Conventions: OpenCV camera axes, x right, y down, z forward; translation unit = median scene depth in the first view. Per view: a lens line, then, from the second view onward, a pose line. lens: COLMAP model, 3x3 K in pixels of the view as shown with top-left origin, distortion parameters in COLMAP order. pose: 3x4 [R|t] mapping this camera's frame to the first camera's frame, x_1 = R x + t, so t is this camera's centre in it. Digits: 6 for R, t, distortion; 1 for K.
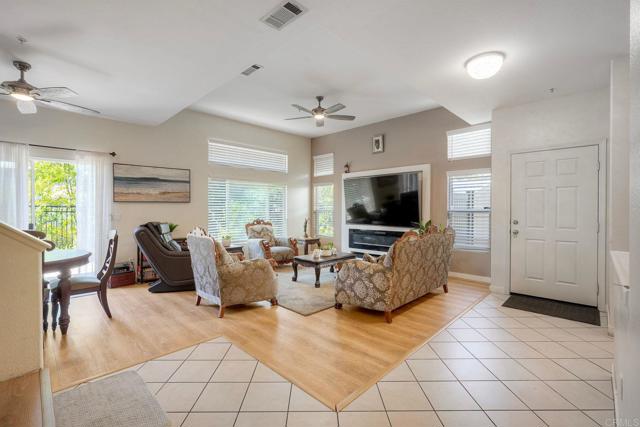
lens RADIAL K [[288.0, 0, 320.0], [0, 288.0, 213.5], [0, 0, 1]] dist [-0.002314, 0.000191]
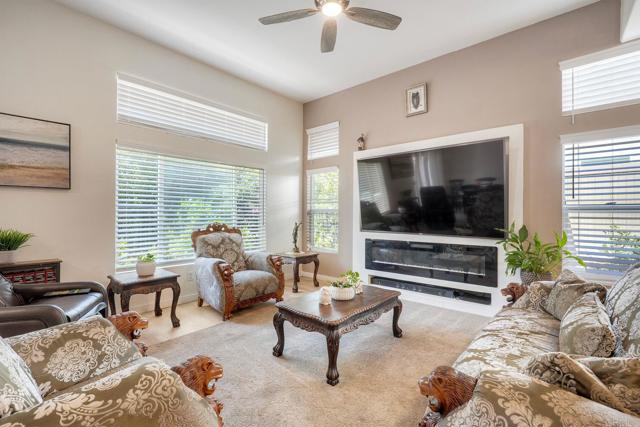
lens RADIAL K [[288.0, 0, 320.0], [0, 288.0, 213.5], [0, 0, 1]] dist [-0.002314, 0.000191]
pose [[0.998297, 0.003217, 0.058245, -0.037483], [-0.002229, 0.999853, -0.017015, 0.009526], [-0.058291, 0.016856, 0.998157, 0.410422]]
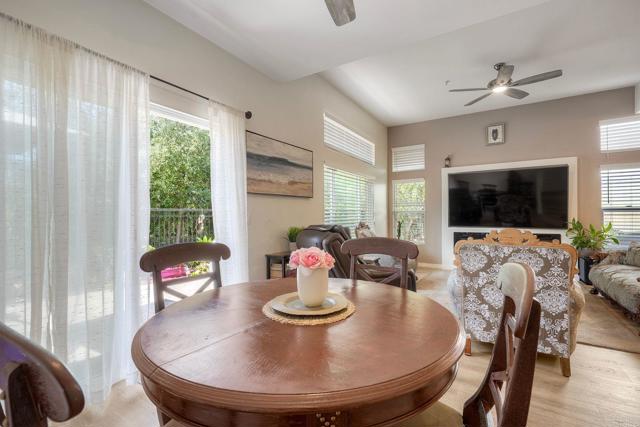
lens RADIAL K [[288.0, 0, 320.0], [0, 288.0, 213.5], [0, 0, 1]] dist [-0.002314, 0.000191]
pose [[0.976429, -0.004489, 0.215790, -0.509039], [0.009004, 0.999760, -0.019947, 0.012190], [-0.215649, 0.021420, 0.976236, 0.267780]]
